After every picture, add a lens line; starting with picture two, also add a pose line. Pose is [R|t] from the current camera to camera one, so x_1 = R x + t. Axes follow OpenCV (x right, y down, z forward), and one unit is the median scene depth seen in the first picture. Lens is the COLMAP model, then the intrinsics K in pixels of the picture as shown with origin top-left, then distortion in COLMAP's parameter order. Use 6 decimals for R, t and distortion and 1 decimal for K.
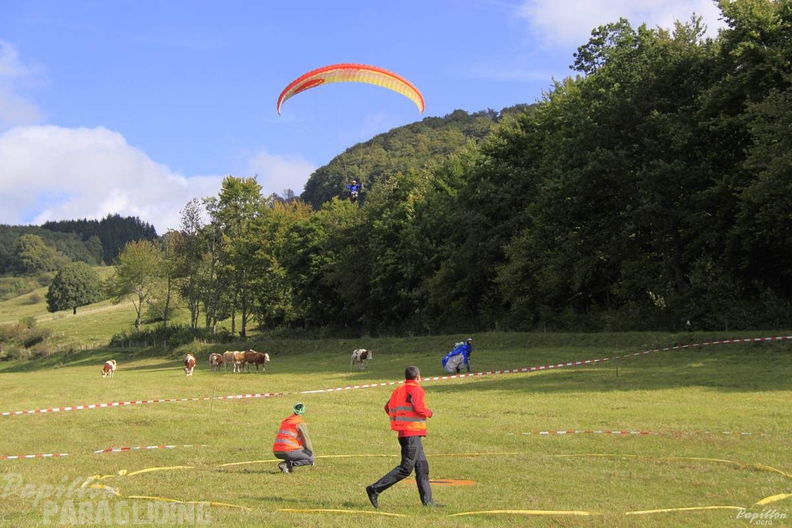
lens RADIAL K [[1554.9, 0, 395.8], [0, 1554.9, 255.4], [0, 0, 1]] dist [0.418508, 0.389179]
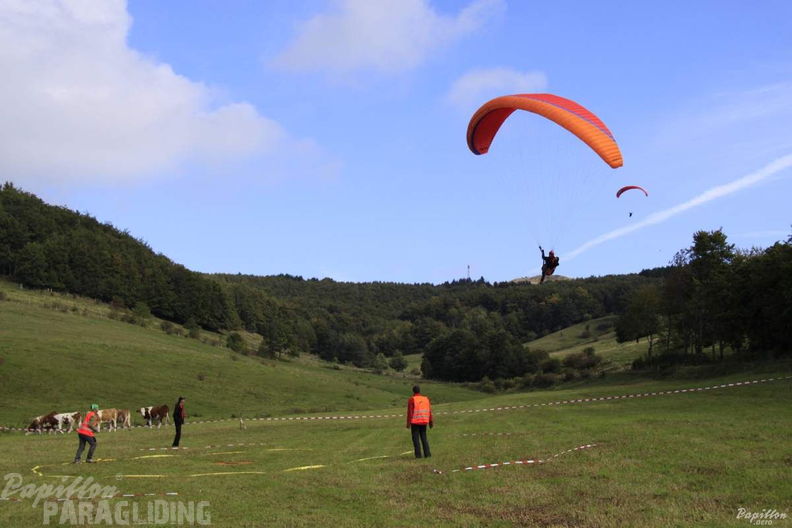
lens RADIAL K [[1451.2, 0, 396.7], [0, 1451.2, 248.9], [0, 0, 1]] dist [0.272304, 2.443529]
pose [[0.833662, -0.079566, -0.546513, 0.341031], [0.069235, 0.996818, -0.039514, -0.006928], [0.547917, -0.004896, 0.836518, -0.109068]]
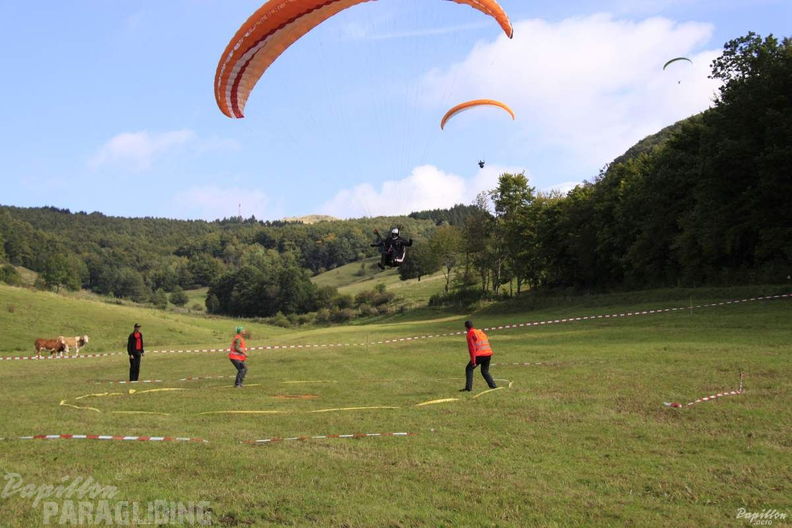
lens RADIAL K [[1334.2, 0, 392.4], [0, 1334.2, 238.6], [0, 0, 1]] dist [0.208846, 1.477027]
pose [[0.943919, -0.043363, -0.327317, 0.174016], [0.046768, 0.998903, 0.002534, -0.003530], [0.326848, -0.017700, 0.944911, -0.084902]]
